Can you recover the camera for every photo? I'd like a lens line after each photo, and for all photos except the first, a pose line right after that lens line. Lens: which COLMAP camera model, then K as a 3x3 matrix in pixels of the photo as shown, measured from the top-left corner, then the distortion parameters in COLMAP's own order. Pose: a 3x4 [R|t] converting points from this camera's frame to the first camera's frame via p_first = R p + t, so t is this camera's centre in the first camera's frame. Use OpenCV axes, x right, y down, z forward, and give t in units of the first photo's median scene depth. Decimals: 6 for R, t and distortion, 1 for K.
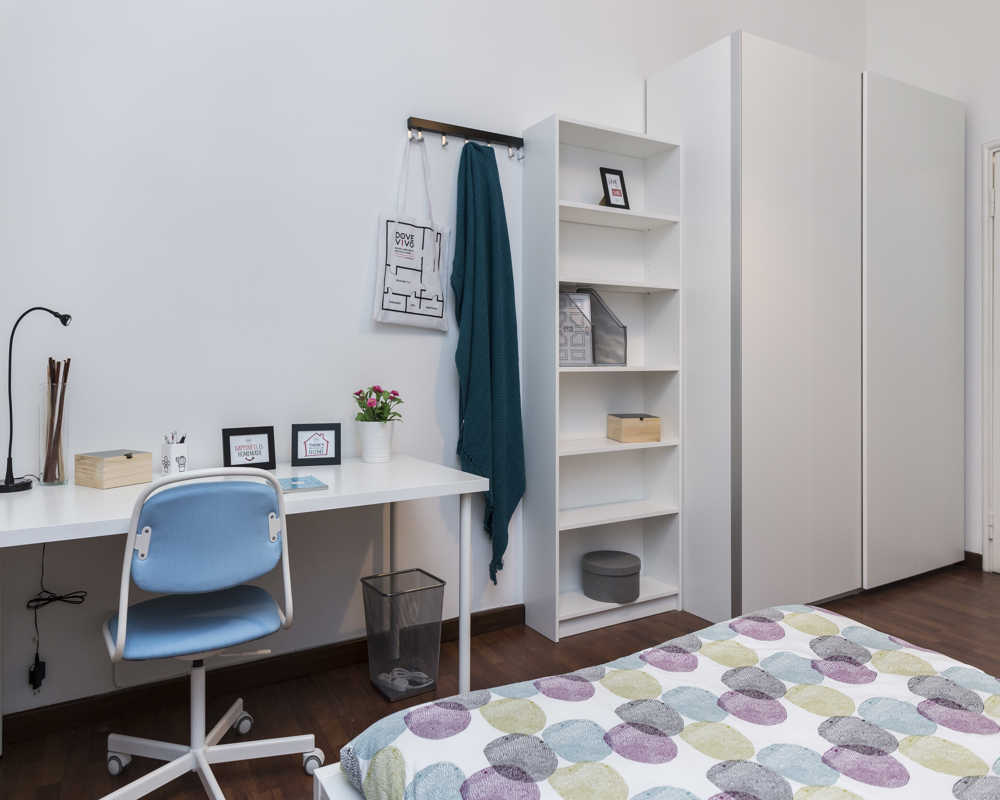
lens RADIAL K [[692.6, 0, 386.4], [0, 692.6, 371.2], [0, 0, 1]] dist [0.010306, 0.015969]
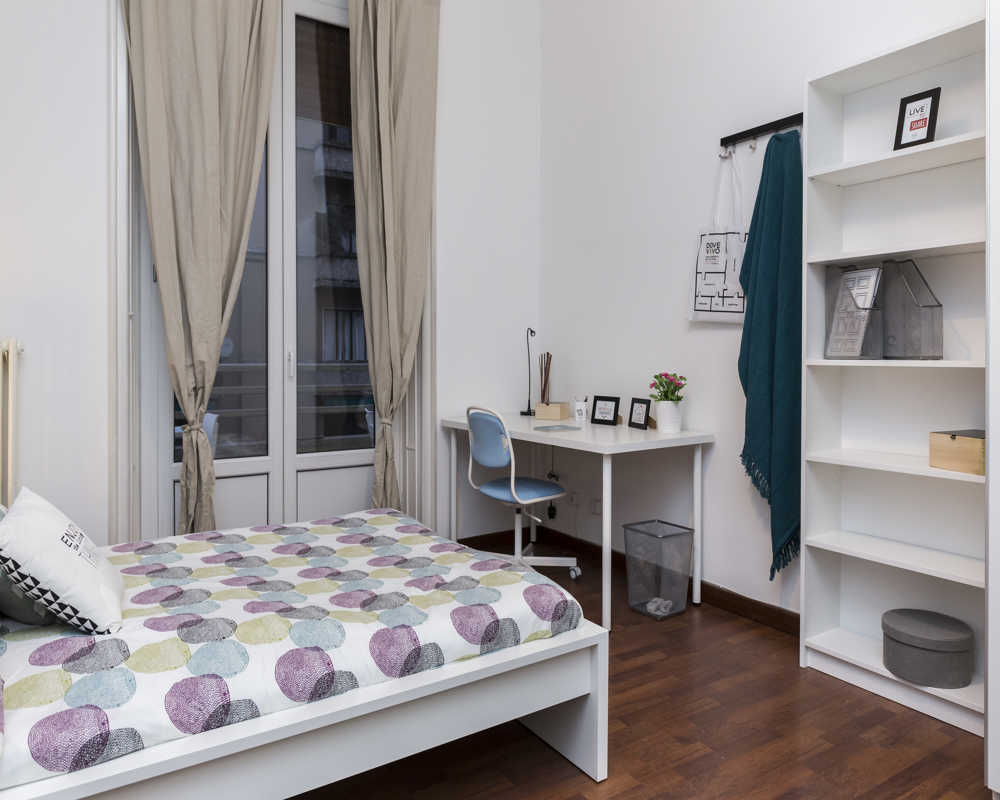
lens RADIAL K [[692.6, 0, 527.5], [0, 692.6, 346.5], [0, 0, 1]] dist [0.010306, 0.015969]
pose [[0.102583, -0.004239, -0.994715, 1.133420], [0.000871, 0.999991, -0.004172, -0.020902], [0.994724, -0.000438, 0.102586, 0.567945]]
